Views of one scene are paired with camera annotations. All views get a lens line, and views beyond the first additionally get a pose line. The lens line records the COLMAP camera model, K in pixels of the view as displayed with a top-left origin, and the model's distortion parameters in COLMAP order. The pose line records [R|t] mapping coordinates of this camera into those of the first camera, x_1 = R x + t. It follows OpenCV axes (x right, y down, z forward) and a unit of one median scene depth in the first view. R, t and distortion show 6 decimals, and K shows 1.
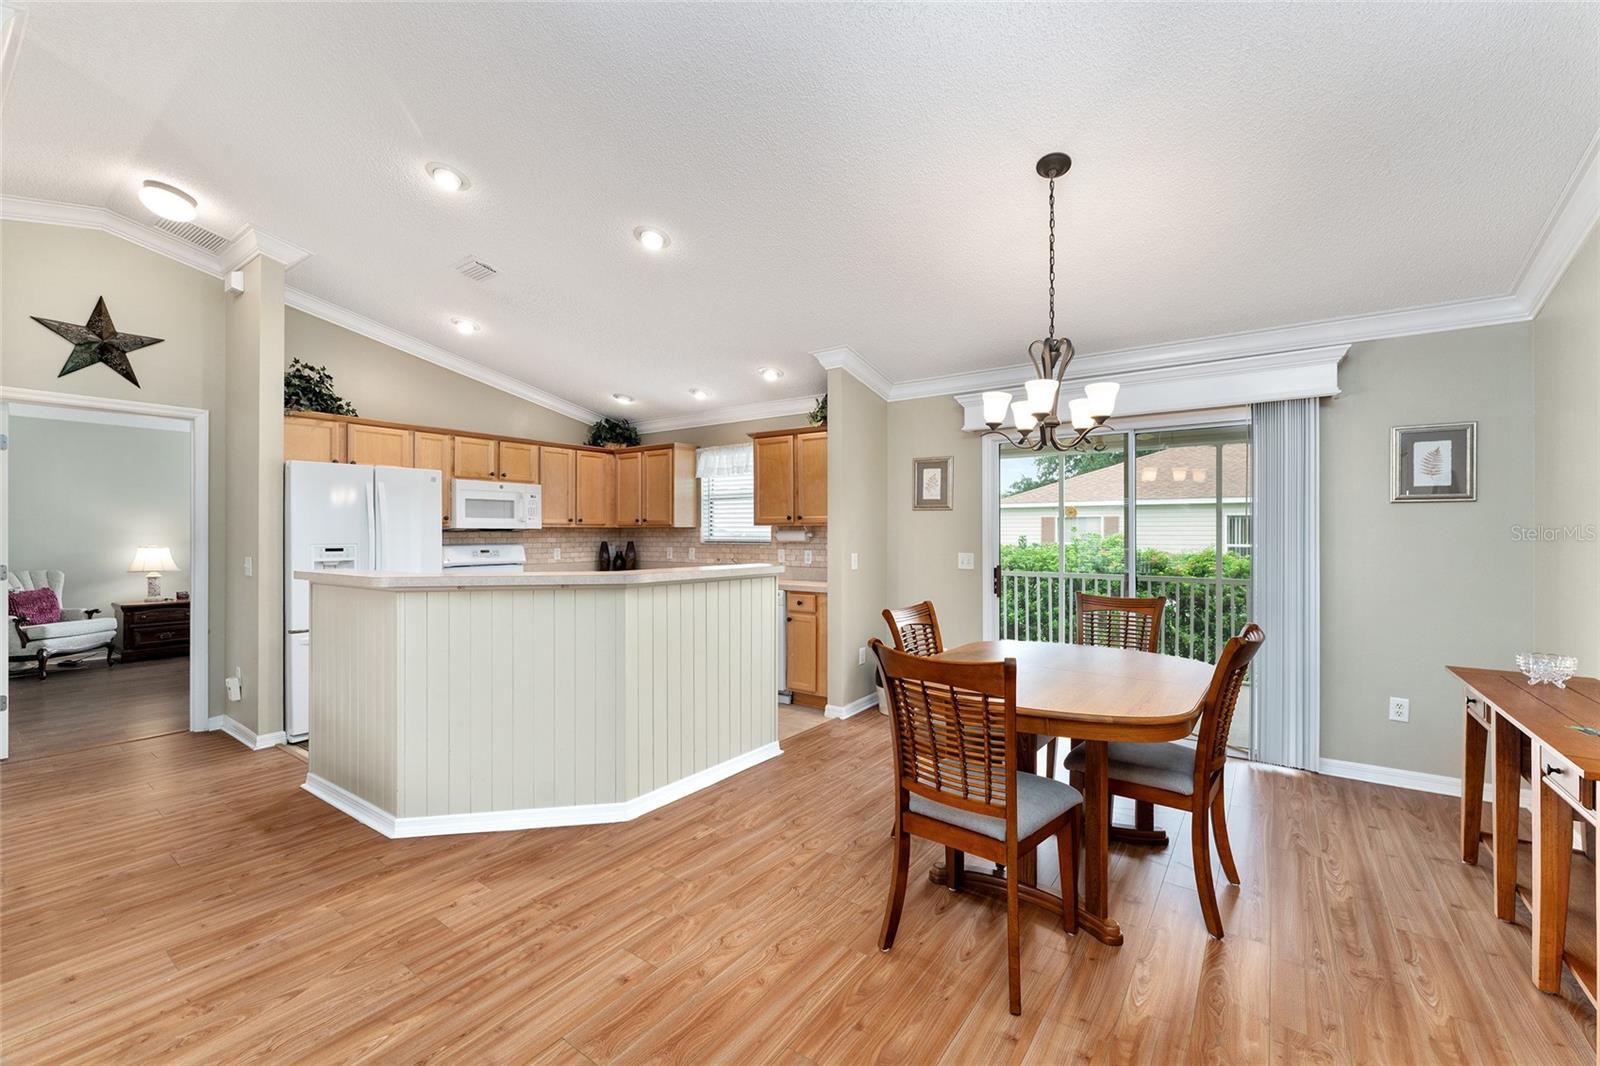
lens RADIAL K [[652.5, 0, 806.1], [0, 652.5, 533.5], [0, 0, 1]] dist [-0.002503, 0.000345]
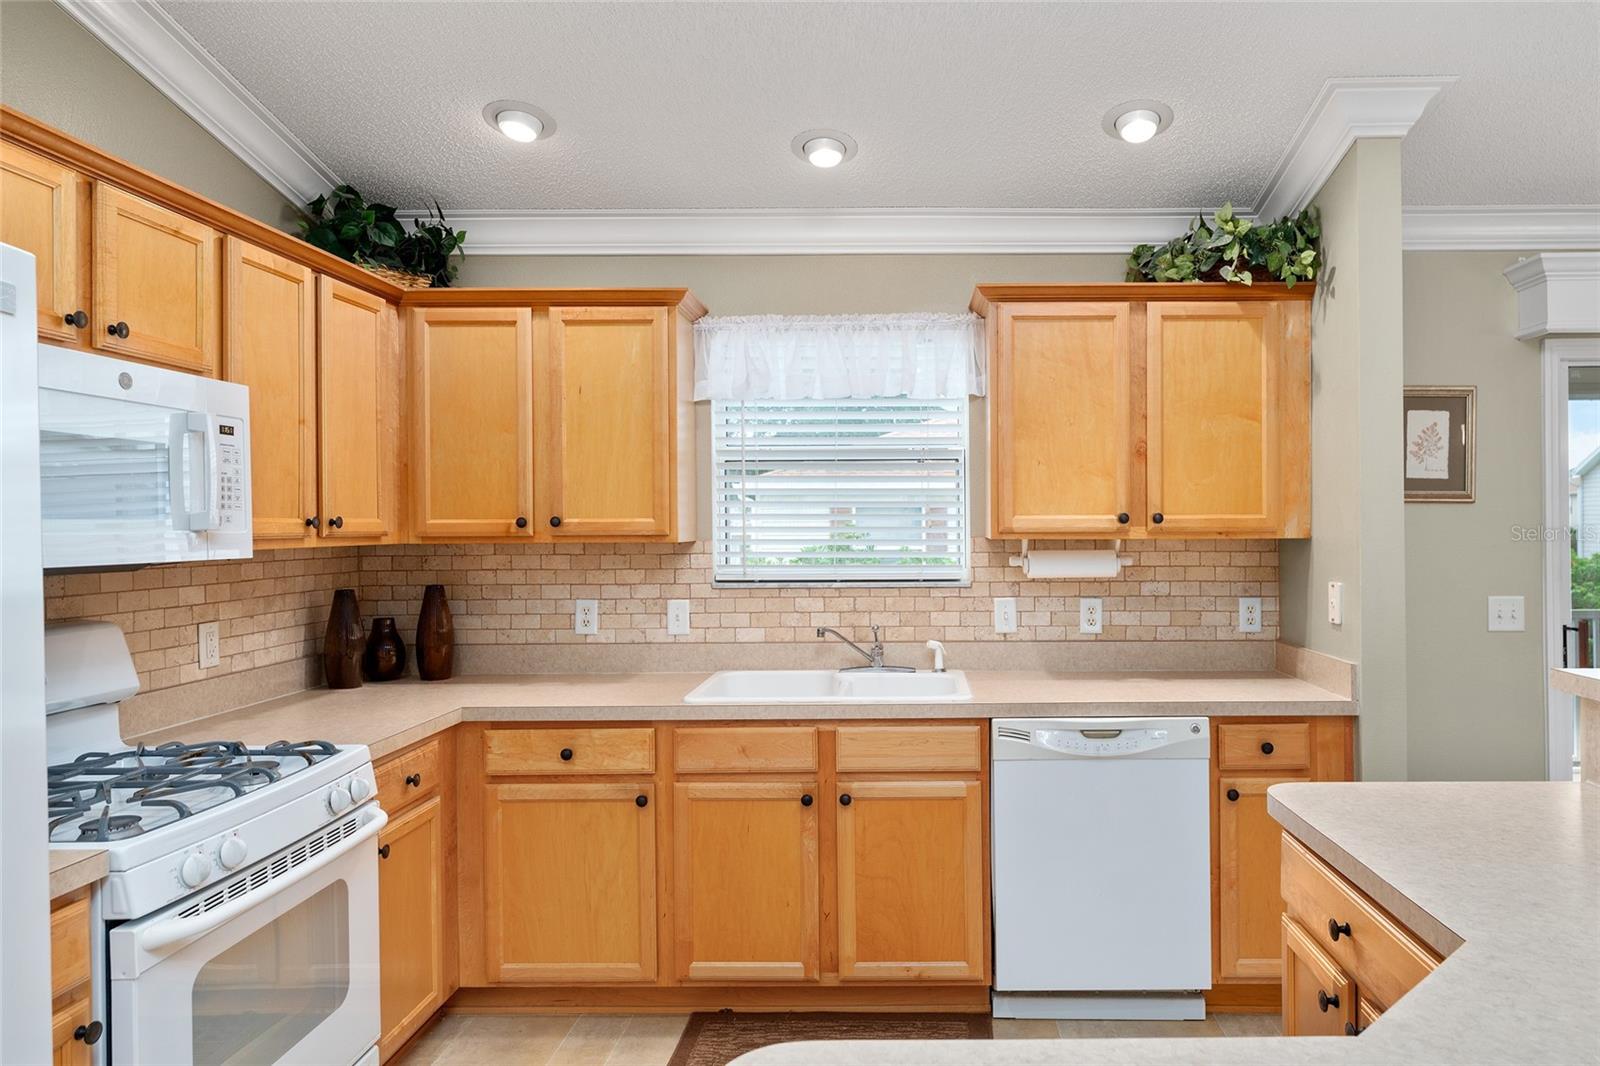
lens RADIAL K [[1037.6, 0, 908.5], [0, 1037.6, 528.9], [0, 0, 1]] dist [0.000854, 0.000599]
pose [[0.815583, -0.006704, 0.578602, -0.496118], [0.005957, 0.999977, 0.003190, -0.021467], [-0.578610, 0.000845, 0.815604, 0.599696]]
